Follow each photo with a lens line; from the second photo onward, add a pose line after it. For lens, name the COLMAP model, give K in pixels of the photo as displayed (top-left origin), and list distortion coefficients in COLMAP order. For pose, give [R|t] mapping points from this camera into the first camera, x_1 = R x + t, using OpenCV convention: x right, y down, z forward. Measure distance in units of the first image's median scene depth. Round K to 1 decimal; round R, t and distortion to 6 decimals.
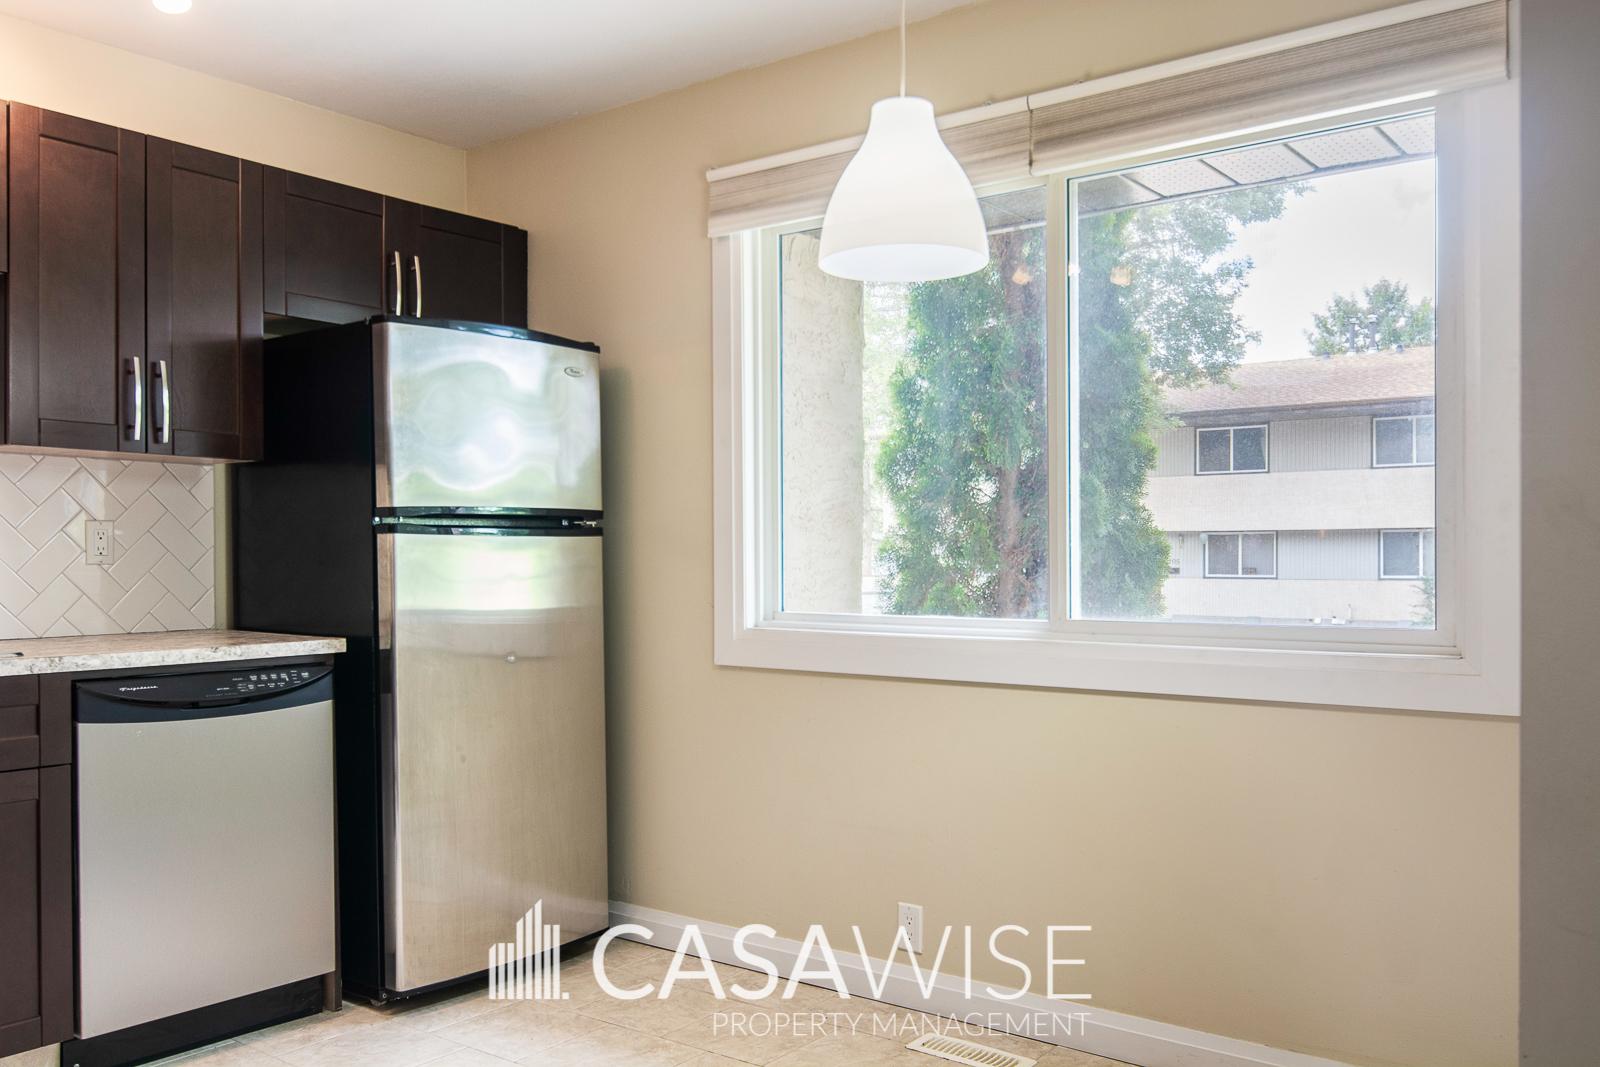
lens RADIAL K [[1317.7, 0, 801.3], [0, 1317.7, 545.3], [0, 0, 1]] dist [-0.002271, -0.003781]
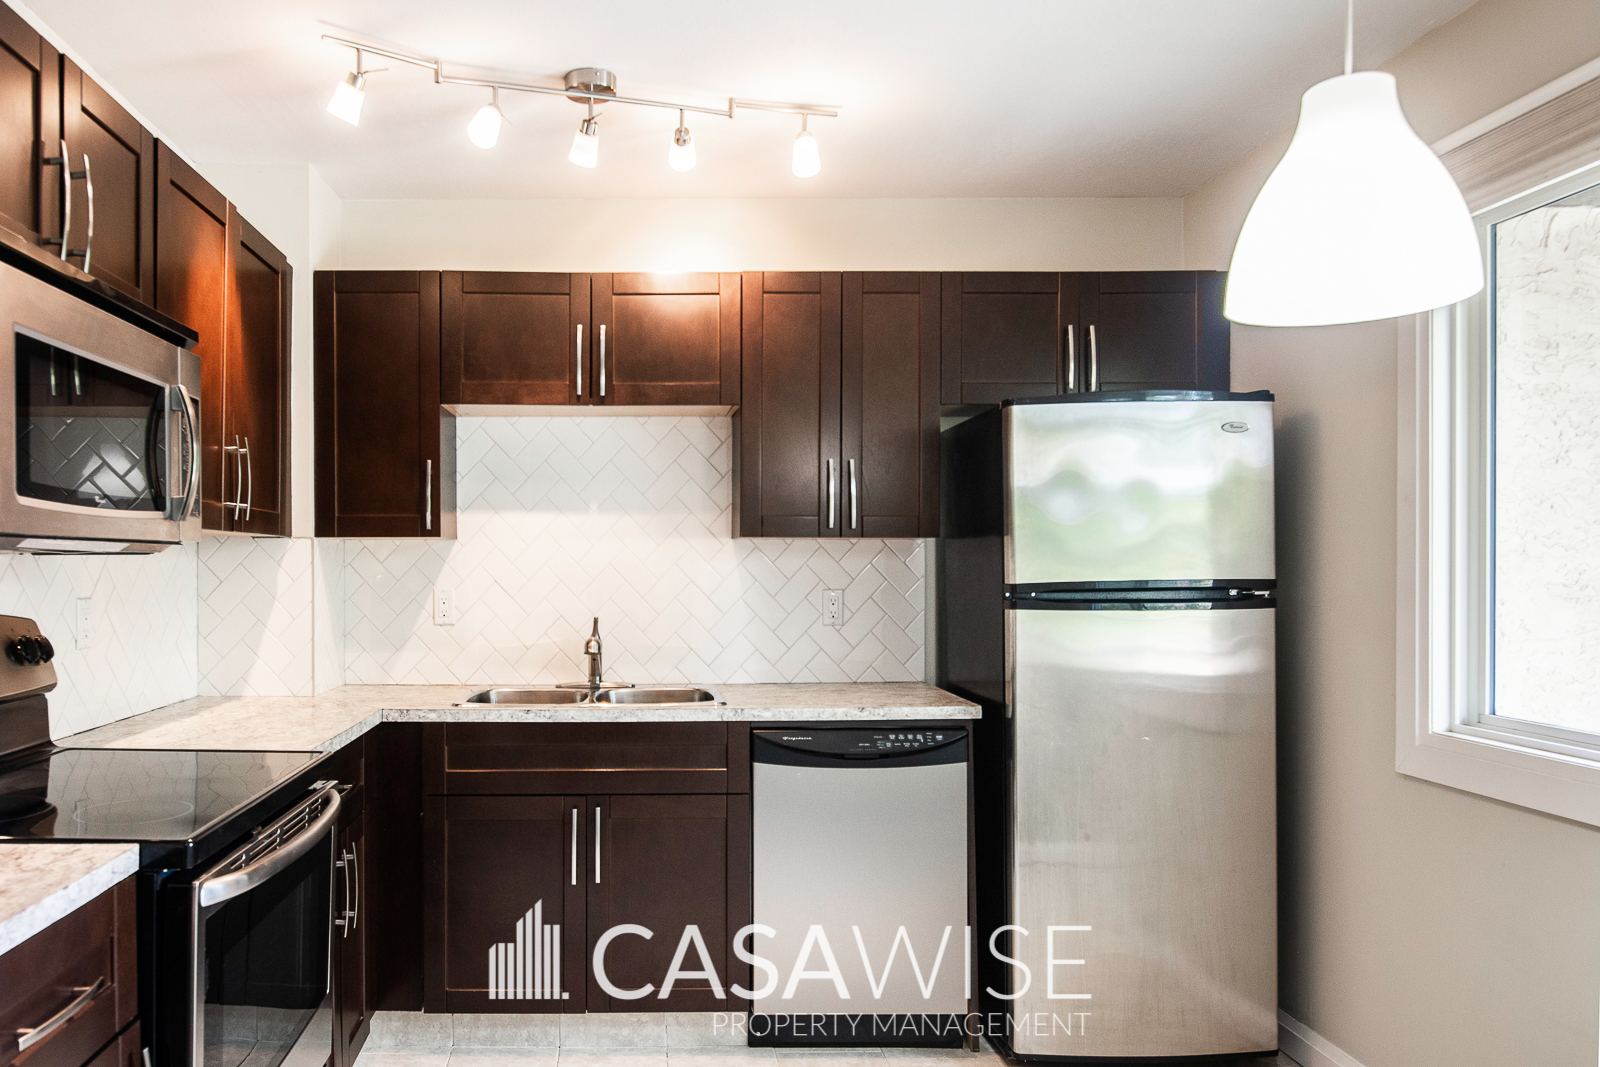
lens RADIAL K [[1227.6, 0, 799.7], [0, 1227.6, 532.3], [0, 0, 1]] dist [0.001952, 0.000179]
pose [[0.607288, -0.008882, -0.794432, 0.359391], [0.018009, 0.999834, 0.002588, -0.075936], [0.794277, -0.015879, 0.607348, 0.279193]]
